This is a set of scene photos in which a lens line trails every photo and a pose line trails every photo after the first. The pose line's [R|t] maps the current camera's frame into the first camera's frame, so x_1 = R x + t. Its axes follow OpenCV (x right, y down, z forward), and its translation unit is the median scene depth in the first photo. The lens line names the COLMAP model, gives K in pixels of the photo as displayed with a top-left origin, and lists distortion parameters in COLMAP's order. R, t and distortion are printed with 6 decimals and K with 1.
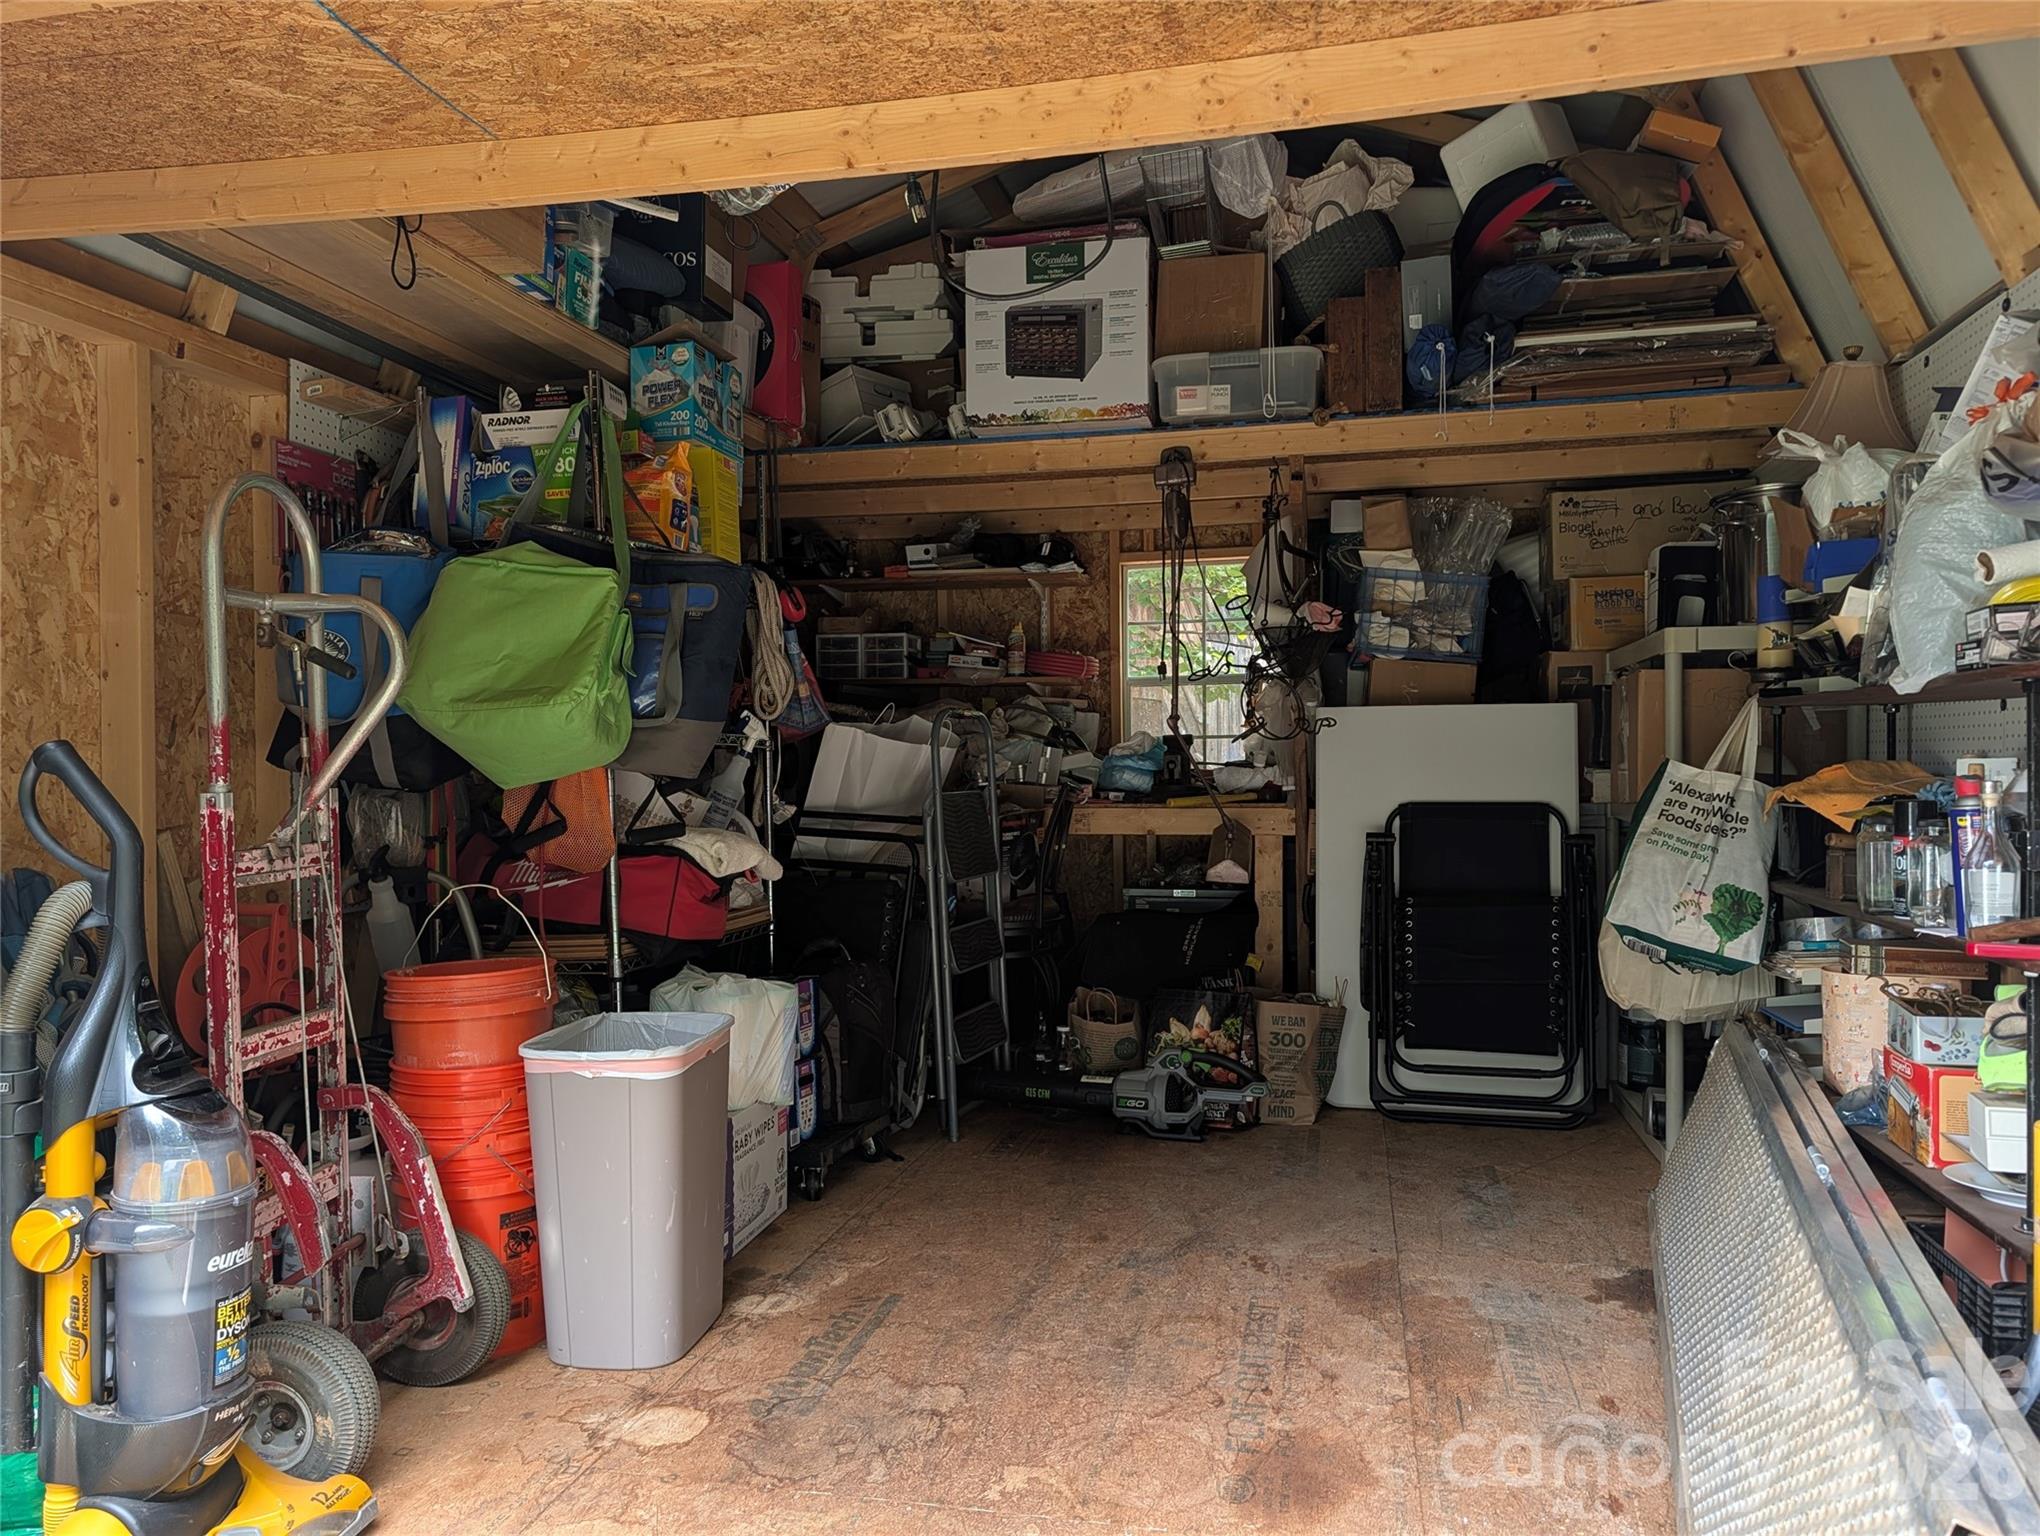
lens RADIAL K [[1462.5, 0, 1010.1], [0, 1462.5, 770.3], [0, 0, 1]] dist [0.041770, -0.031385]
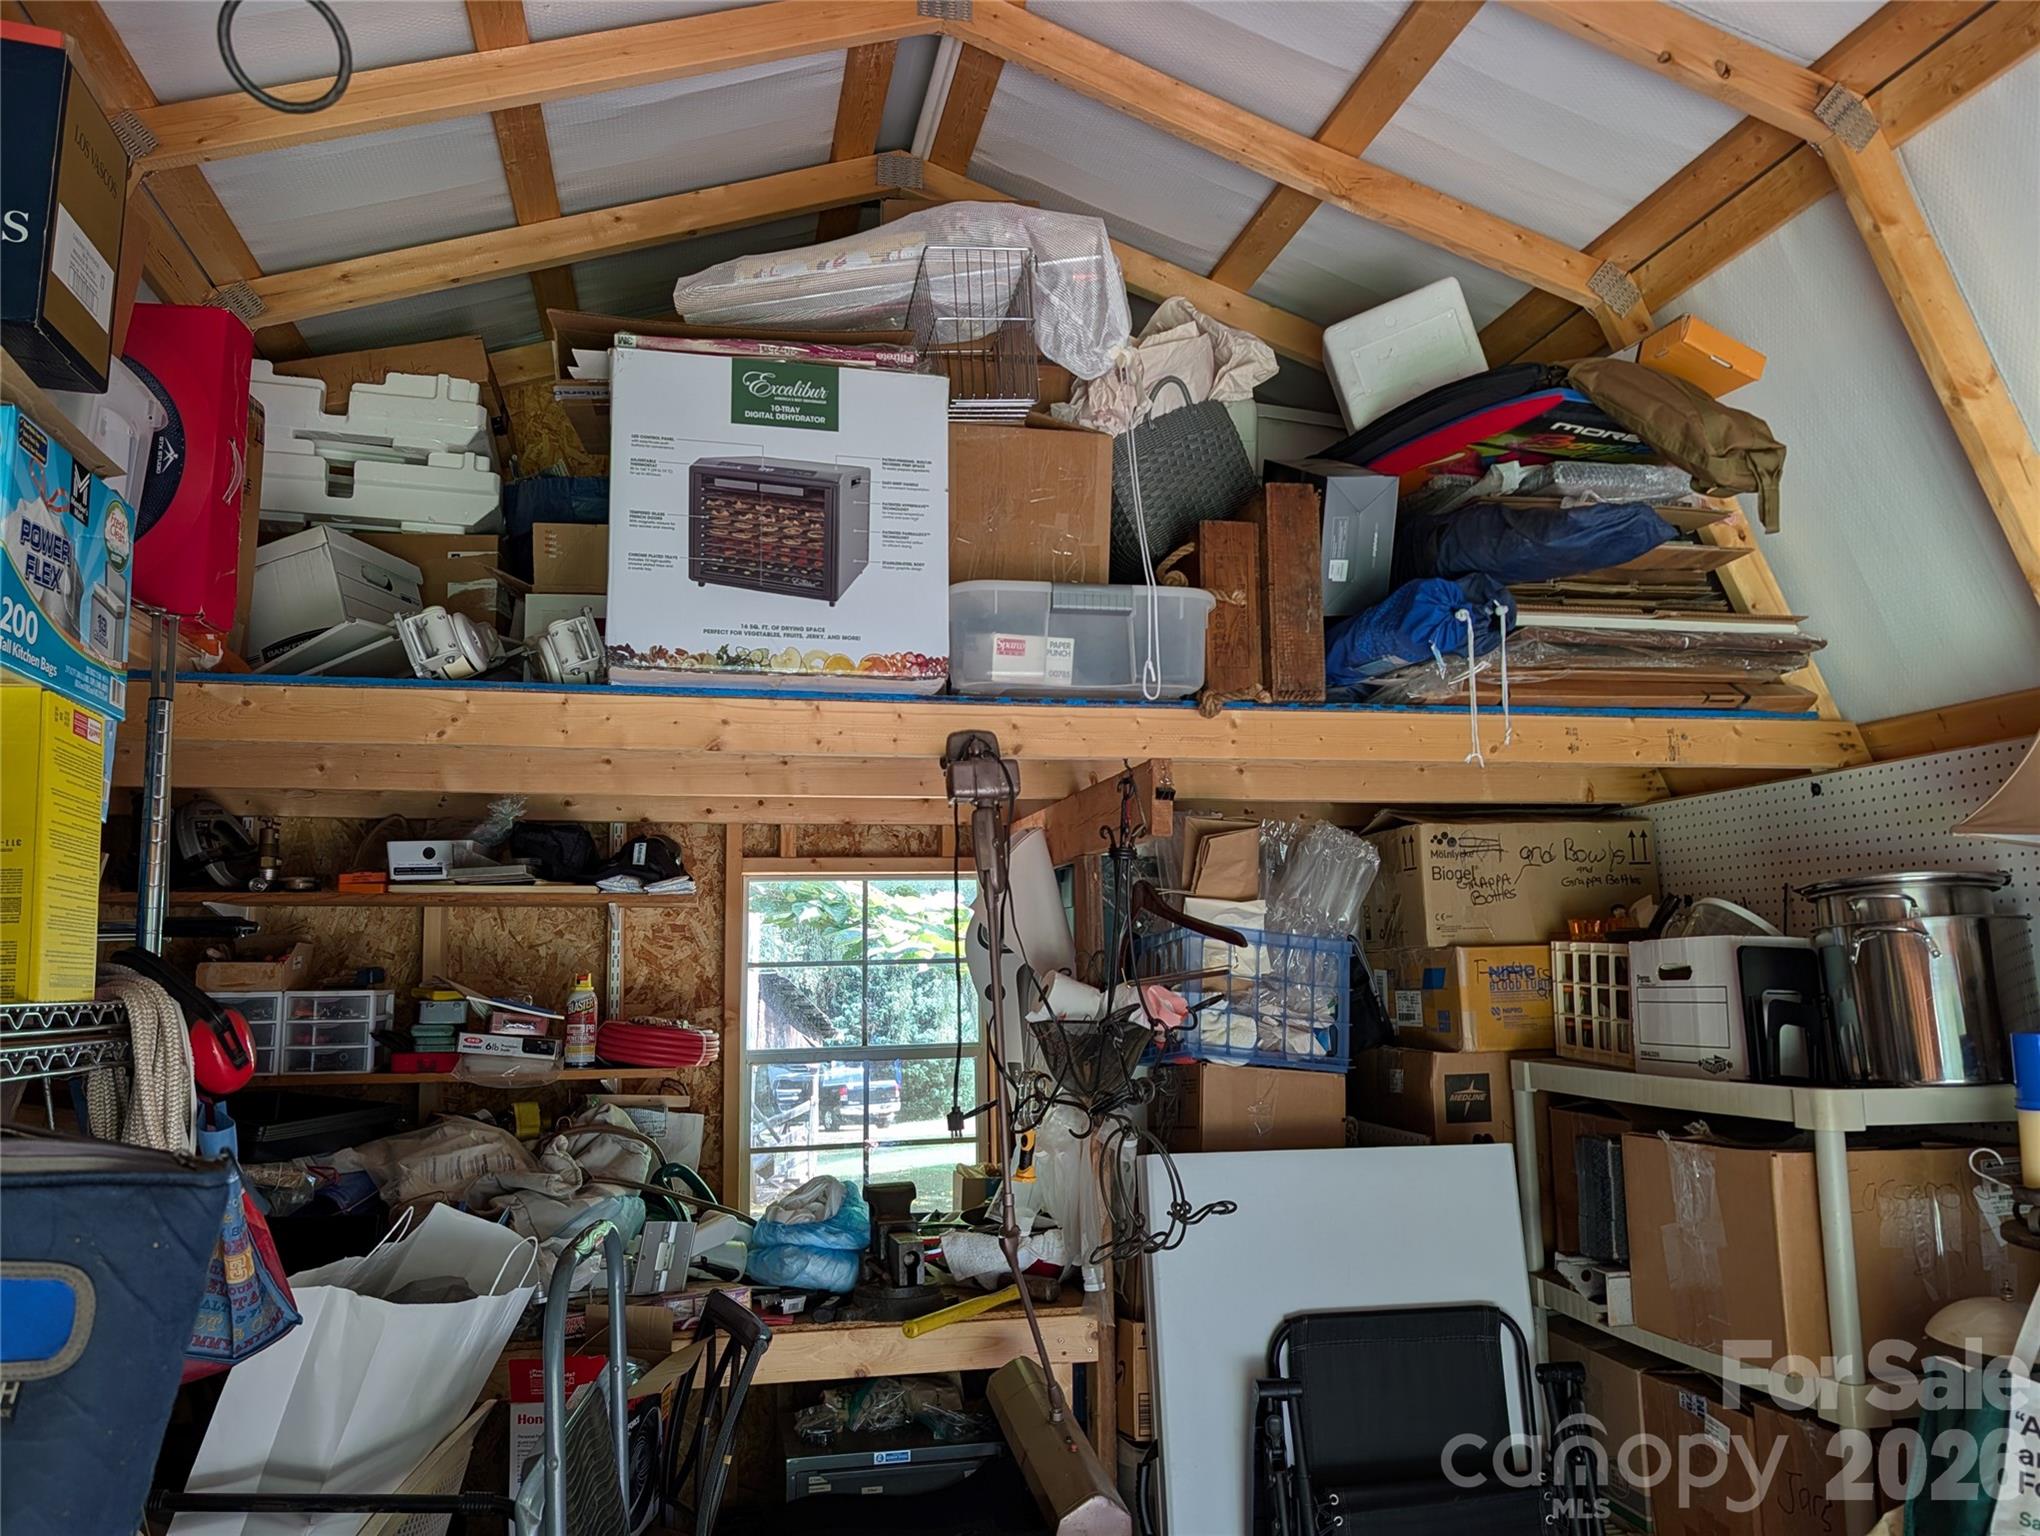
lens RADIAL K [[1462.5, 0, 1011.4], [0, 1462.5, 777.8], [0, 0, 1]] dist [0.041770, -0.031385]
pose [[0.907615, 0.051894, 0.416583, -0.108978], [0.007248, 0.990245, -0.139146, -0.114936], [-0.419740, 0.129311, 0.898386, 0.450086]]
